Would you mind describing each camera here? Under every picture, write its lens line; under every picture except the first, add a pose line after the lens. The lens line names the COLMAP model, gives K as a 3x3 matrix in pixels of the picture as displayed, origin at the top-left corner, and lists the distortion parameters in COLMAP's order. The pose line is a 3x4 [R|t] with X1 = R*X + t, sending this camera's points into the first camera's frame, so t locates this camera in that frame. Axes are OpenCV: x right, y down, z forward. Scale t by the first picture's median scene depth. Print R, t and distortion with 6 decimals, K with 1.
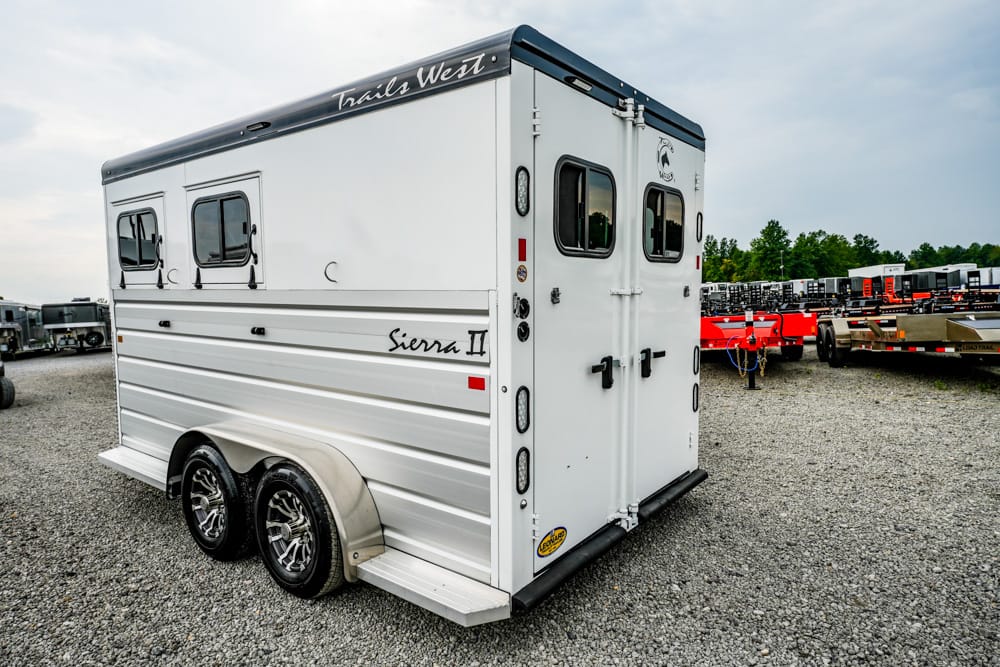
lens RADIAL K [[614.6, 0, 510.7], [0, 614.6, 336.9], [0, 0, 1]] dist [0.002818, 0.002165]
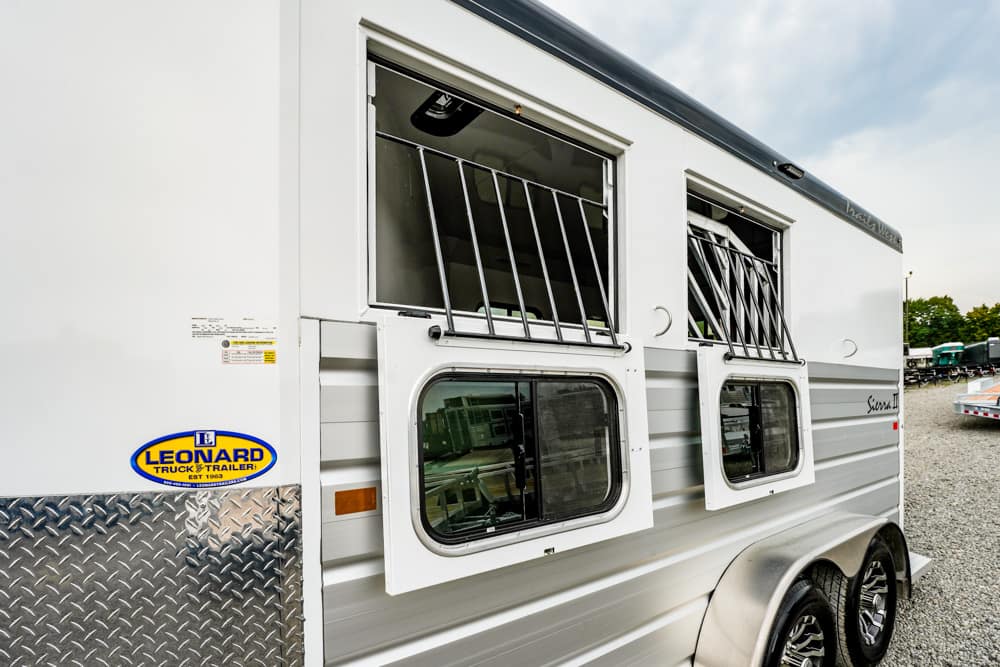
lens RADIAL K [[465.3, 0, 511.8], [0, 465.3, 399.9], [0, 0, 1]] dist [-0.018389, 0.001116]
pose [[0.281391, -0.005466, 0.959578, -1.353894], [0.089507, 0.995774, -0.020575, -0.053200], [-0.955410, 0.091678, 0.280691, 1.450549]]
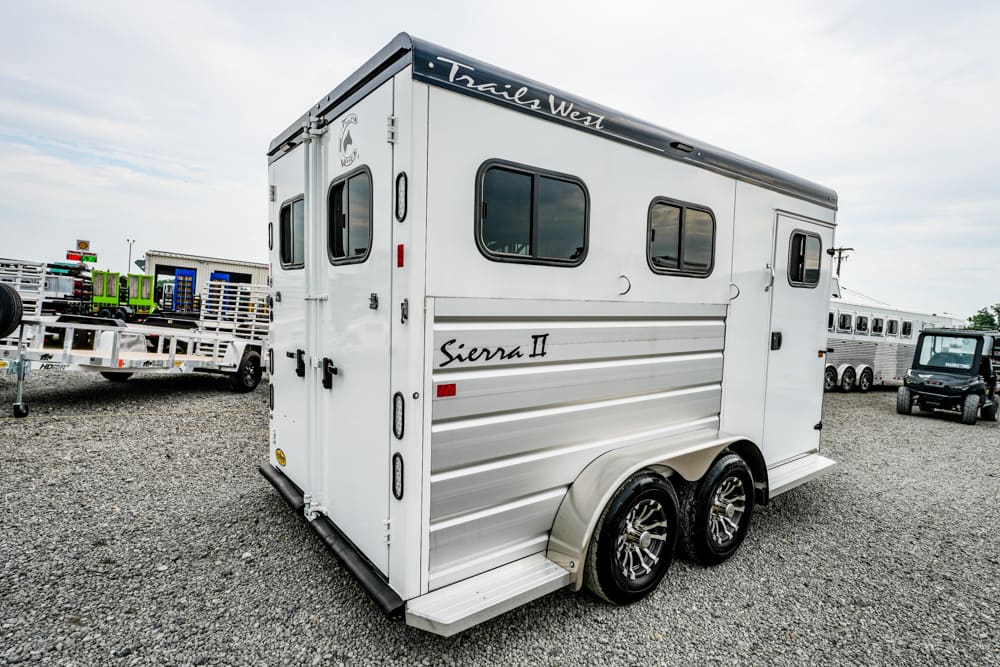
lens RADIAL K [[534.4, 0, 504.0], [0, 534.4, 327.2], [0, 0, 1]] dist [-0.005507, 0.003704]
pose [[0.261629, -0.041652, 0.964269, -0.912138], [0.054637, 0.998105, 0.028289, -0.049820], [-0.963621, 0.045284, 0.263409, 0.709763]]
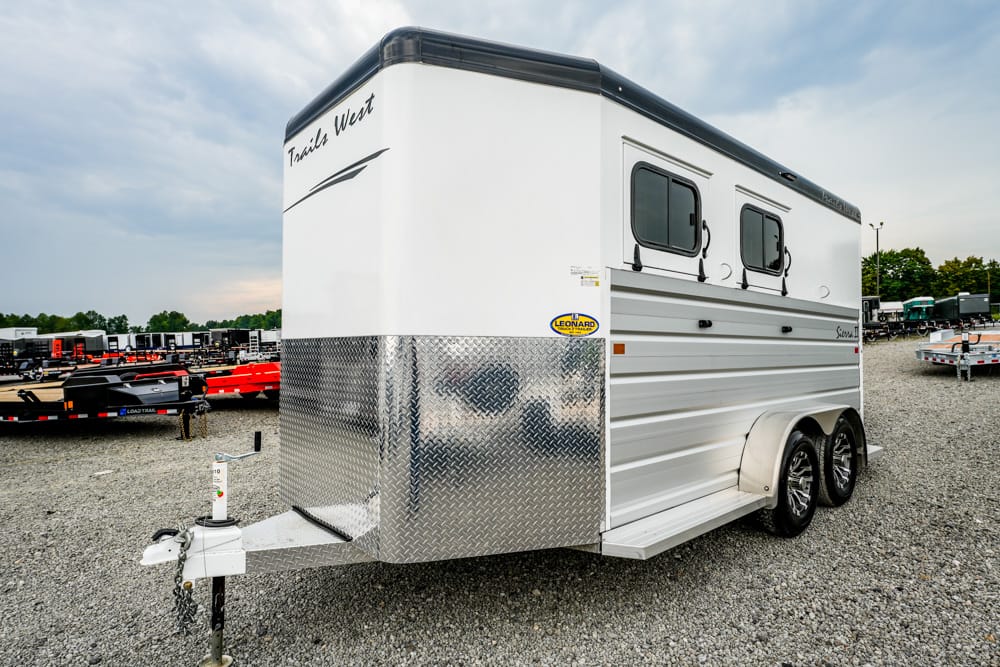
lens RADIAL K [[534.4, 0, 494.4], [0, 534.4, 340.5], [0, 0, 1]] dist [-0.005507, 0.003704]
pose [[0.199254, 0.023345, 0.979670, -1.987175], [0.080534, 0.995944, -0.040112, 0.010632], [-0.976633, 0.086890, 0.196566, 1.699107]]
